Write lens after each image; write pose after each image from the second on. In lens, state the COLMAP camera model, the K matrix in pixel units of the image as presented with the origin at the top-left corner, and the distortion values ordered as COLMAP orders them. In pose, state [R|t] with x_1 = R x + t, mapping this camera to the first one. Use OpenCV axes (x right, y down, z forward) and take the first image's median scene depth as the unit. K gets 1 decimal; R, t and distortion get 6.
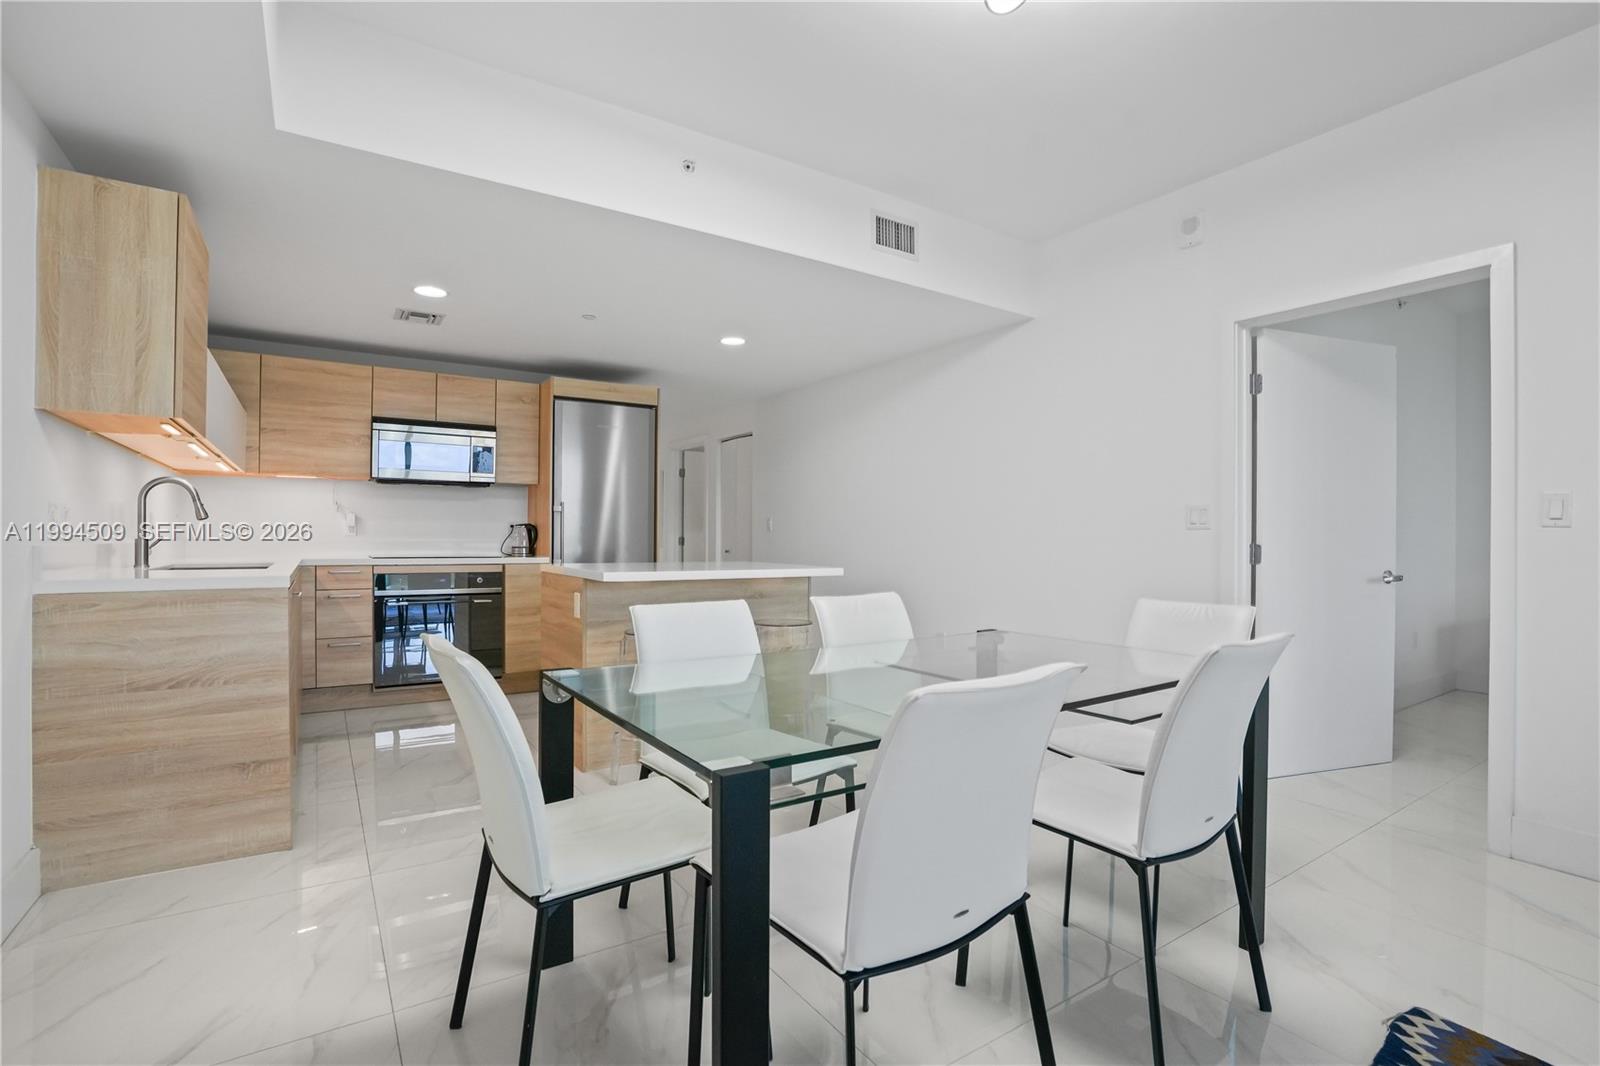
lens RADIAL K [[742.5, 0, 796.4], [0, 742.5, 540.8], [0, 0, 1]] dist [-0.063842, 0.023056]
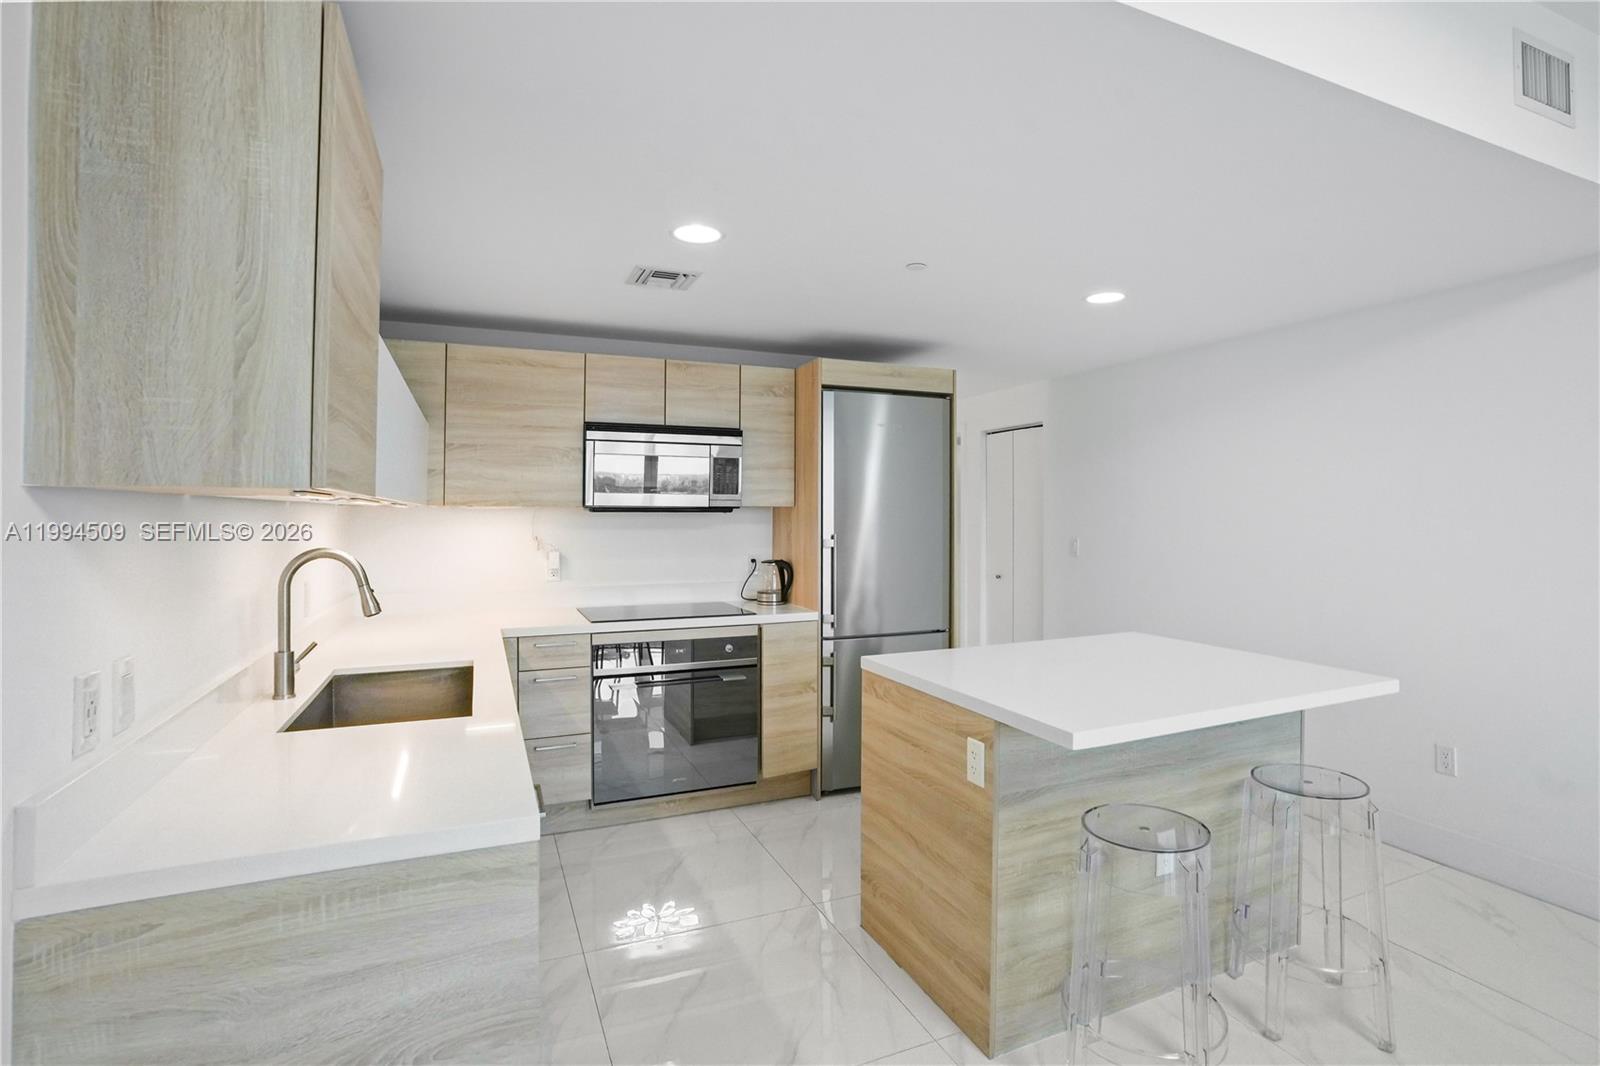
lens RADIAL K [[759.5, 0, 796.9], [0, 759.5, 499.9], [0, 0, 1]] dist [-0.049171, 0.013772]
pose [[0.983965, -0.009365, -0.178116, -0.246008], [0.005788, 0.999771, -0.020596, -0.078012], [0.178268, 0.019235, 0.983794, 0.300953]]
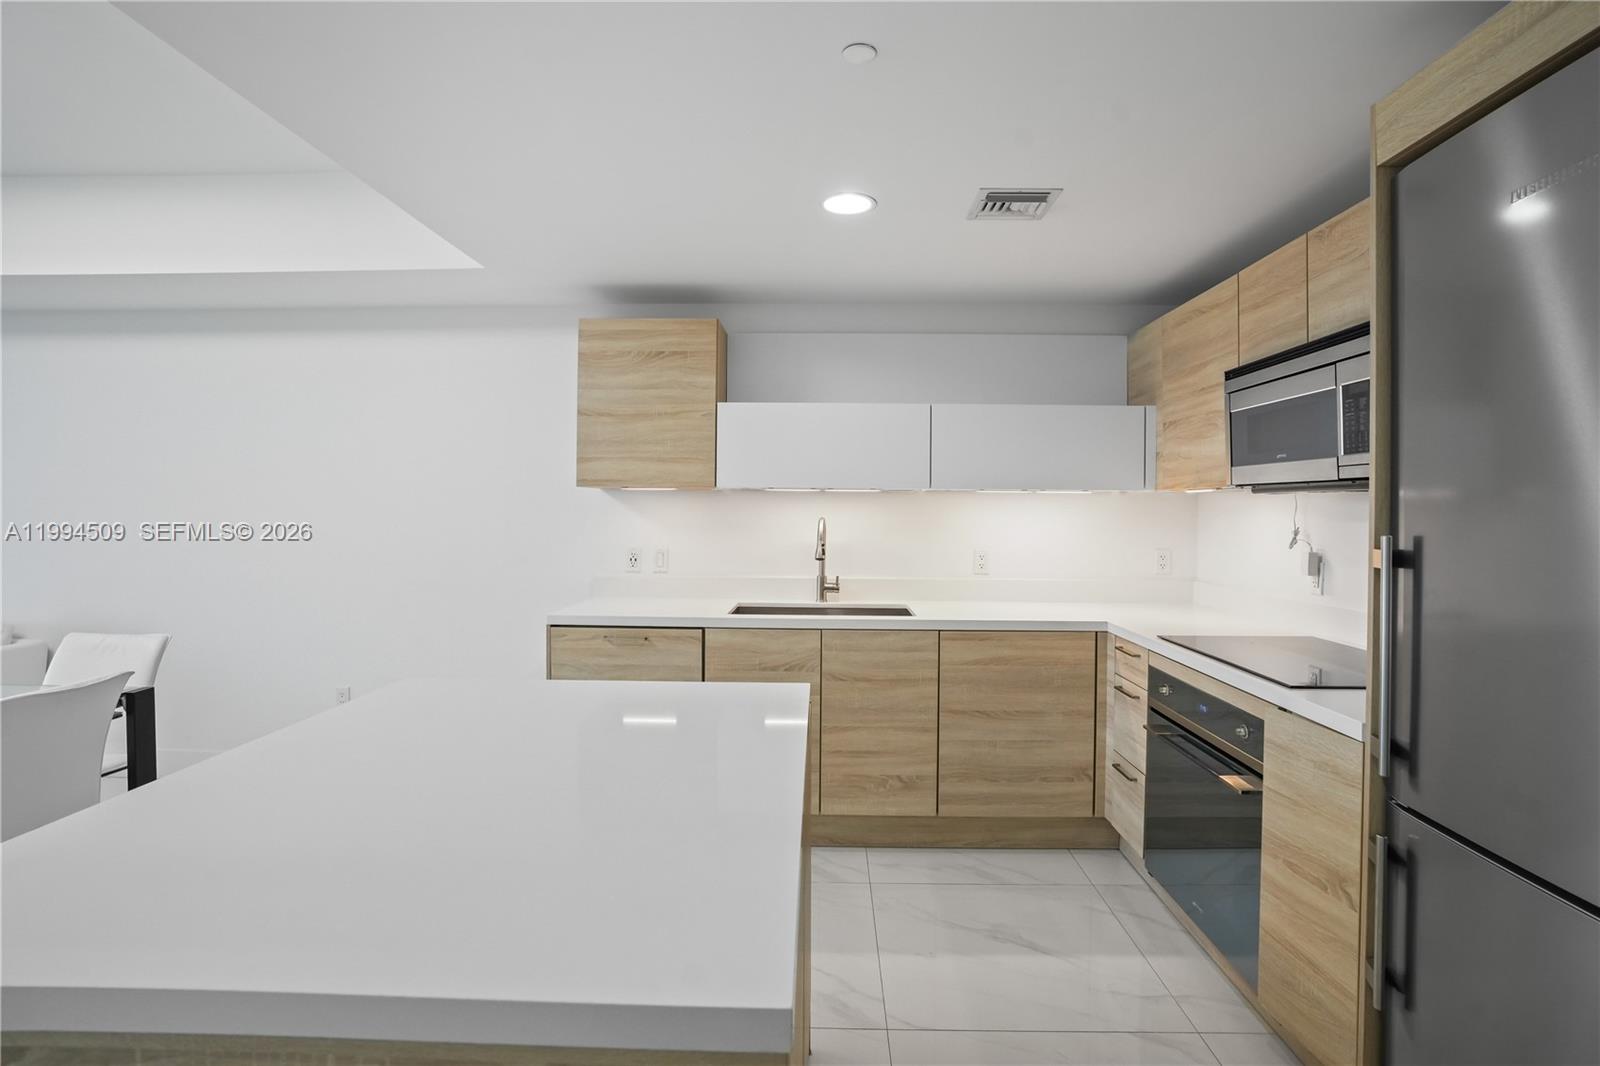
lens RADIAL K [[776.3, 0, 814.8], [0, 776.3, 506.3], [0, 0, 1]] dist [-0.048143, 0.008174]
pose [[-0.546849, -0.014278, -0.837110, 0.042771], [-0.014117, 0.999870, -0.007833, -0.065051], [0.837112, 0.007534, -0.546979, 1.073415]]
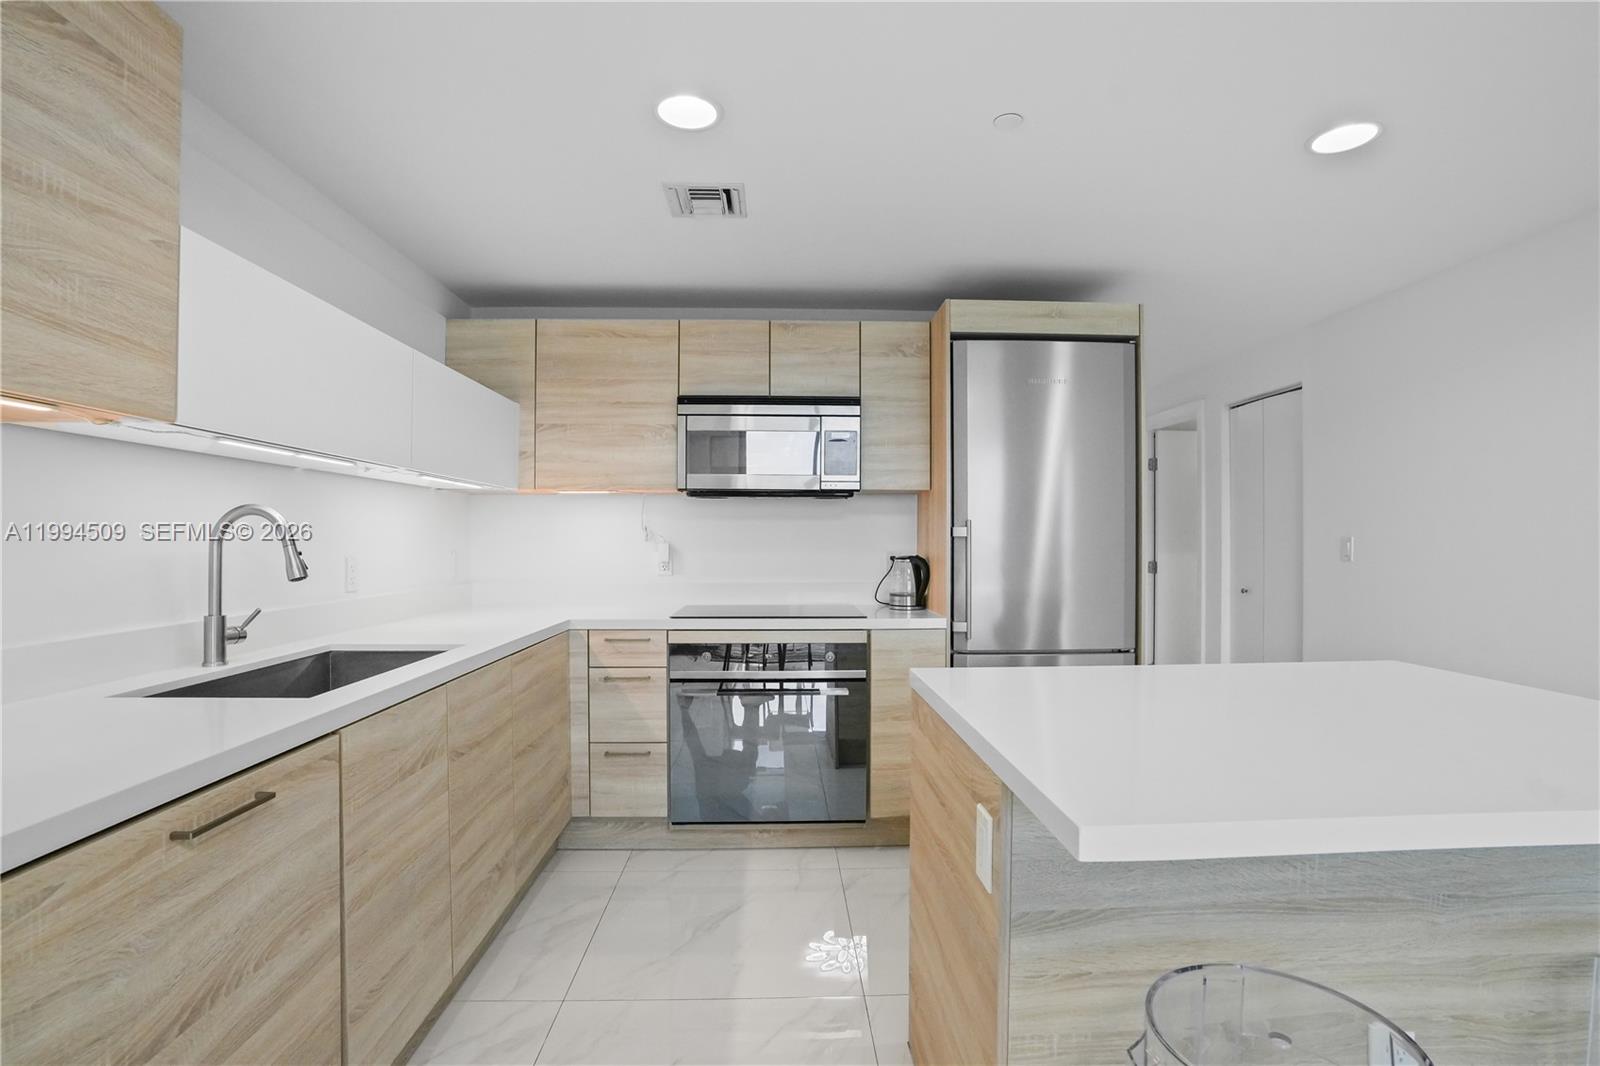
lens RADIAL K [[742.5, 0, 810.6], [0, 742.5, 533.5], [0, 0, 1]] dist [-0.063842, 0.023056]
pose [[0.858954, -0.009396, -0.511966, -0.146114], [0.003203, 0.999911, -0.012977, -0.039340], [0.512043, 0.009506, 0.858907, 0.503260]]
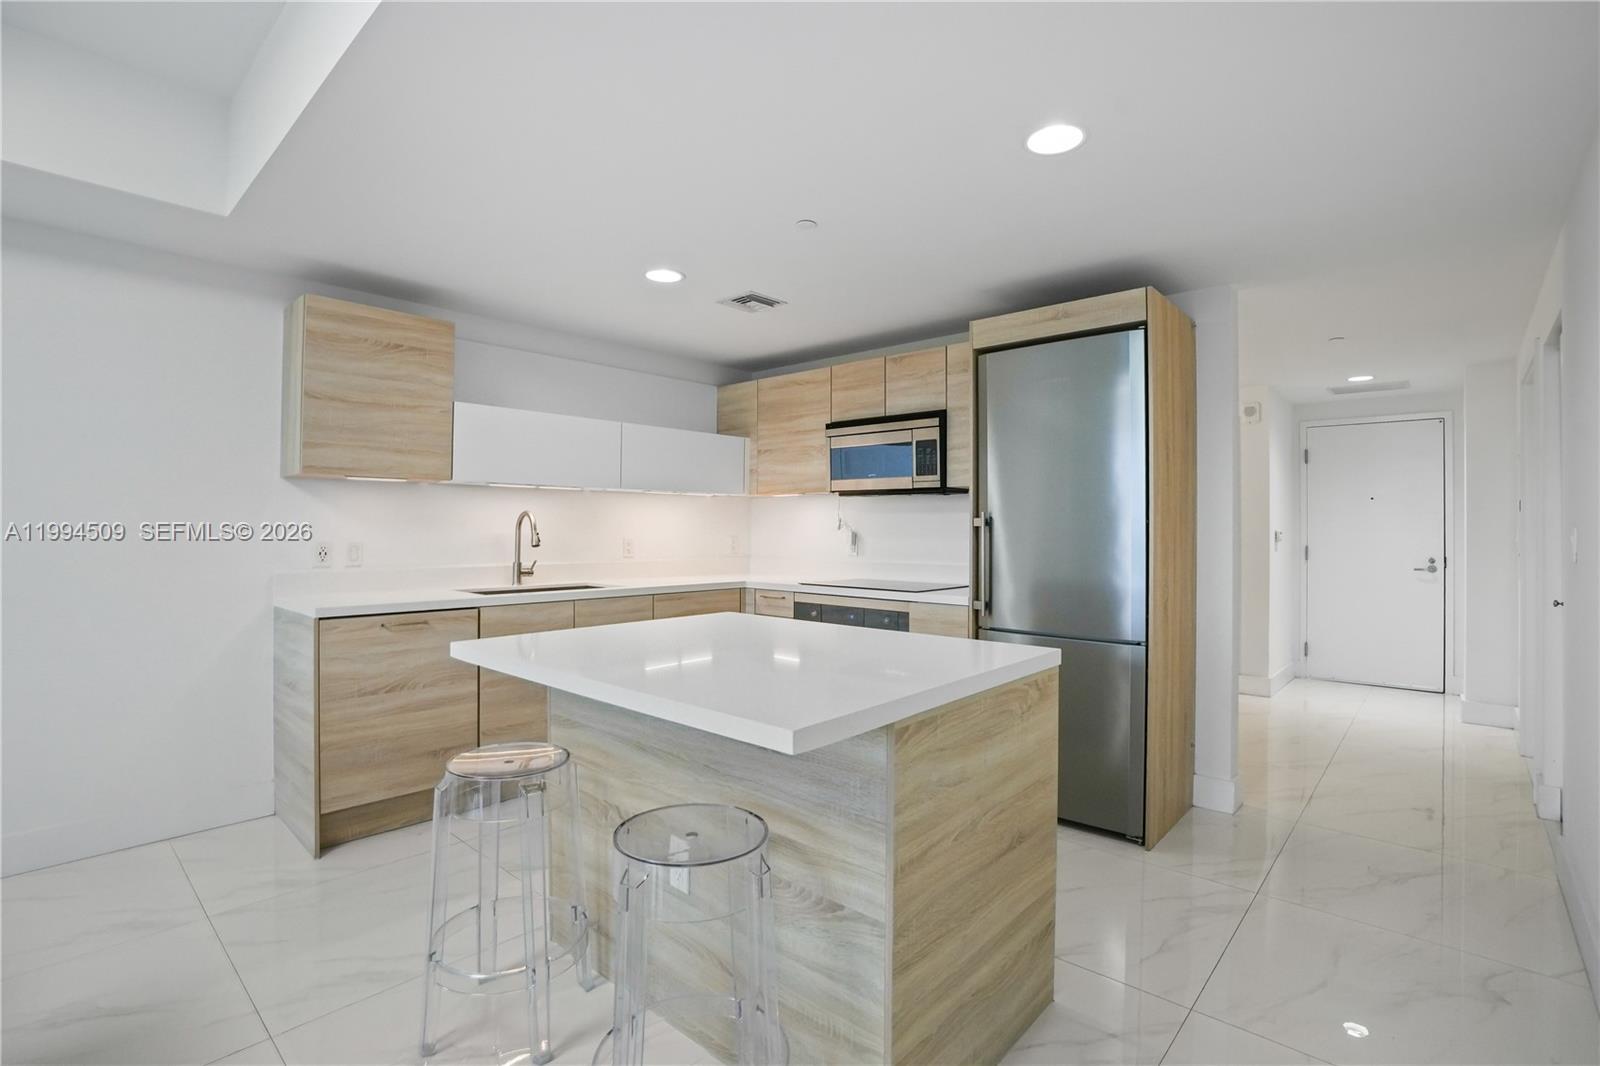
lens RADIAL K [[742.5, 0, 822.9], [0, 742.5, 501.1], [0, 0, 1]] dist [-0.063842, 0.023056]
pose [[0.277069, -0.038701, -0.960070, 0.281579], [-0.006610, 0.999088, -0.042181, -0.038783], [0.960827, 0.018033, 0.276561, 0.762717]]
